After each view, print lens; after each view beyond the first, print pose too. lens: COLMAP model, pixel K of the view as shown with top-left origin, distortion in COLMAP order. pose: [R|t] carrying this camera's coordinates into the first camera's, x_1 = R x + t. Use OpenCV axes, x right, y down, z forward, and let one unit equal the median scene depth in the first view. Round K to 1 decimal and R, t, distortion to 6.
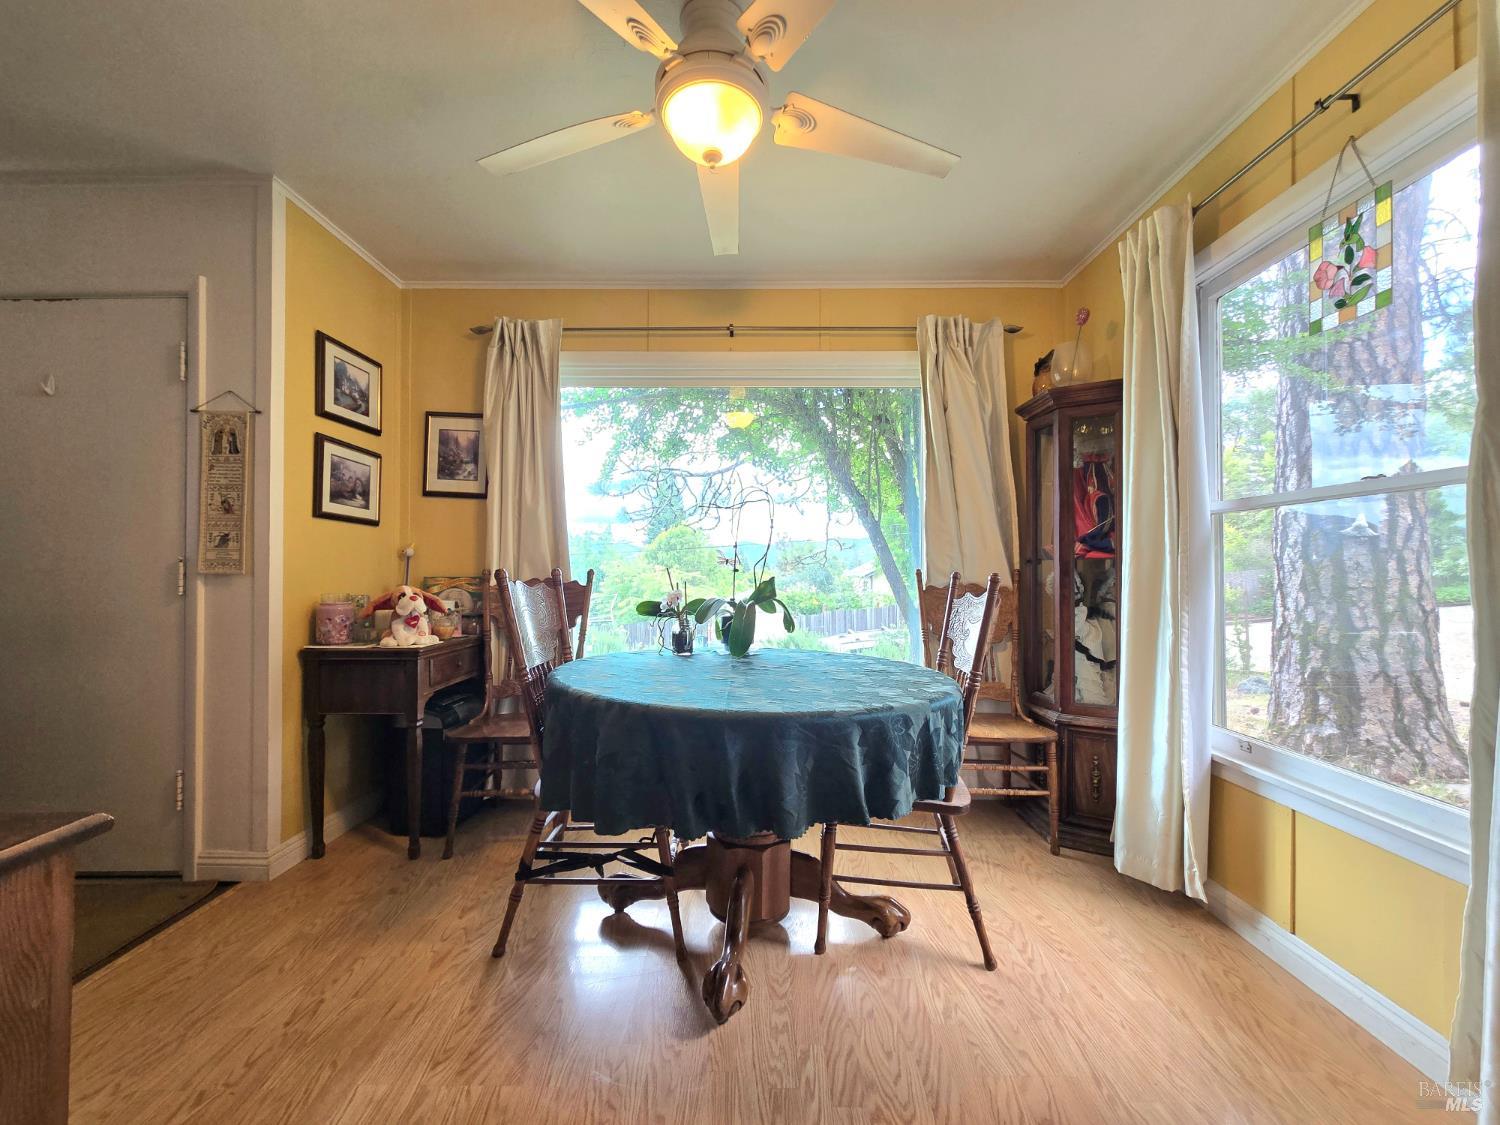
lens RADIAL K [[615.0, 0, 749.3], [0, 615.0, 567.4], [0, 0, 1]] dist [-0.000297, 0.000356]
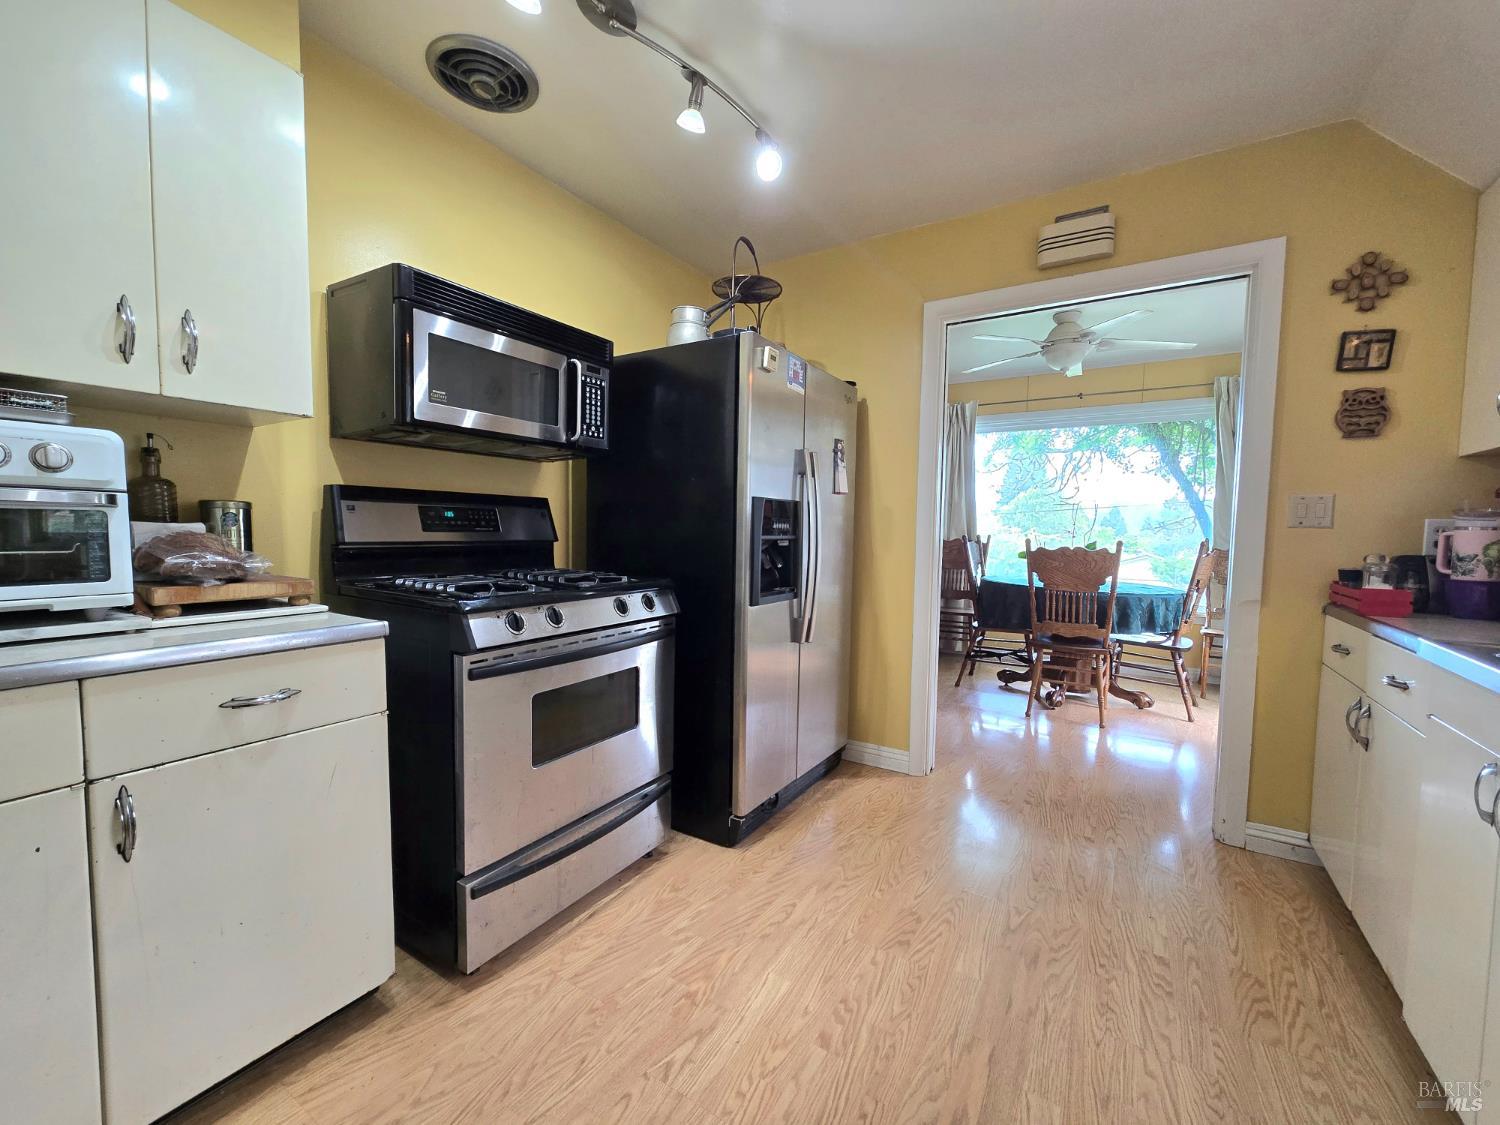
lens RADIAL K [[615.0, 0, 749.3], [0, 615.0, 567.4], [0, 0, 1]] dist [-0.000297, 0.000356]
pose [[0.853543, 0.046549, -0.518938, 0.122480], [-0.012976, 0.997591, 0.068142, -0.018966], [0.520860, -0.051429, 0.852091, -1.253539]]
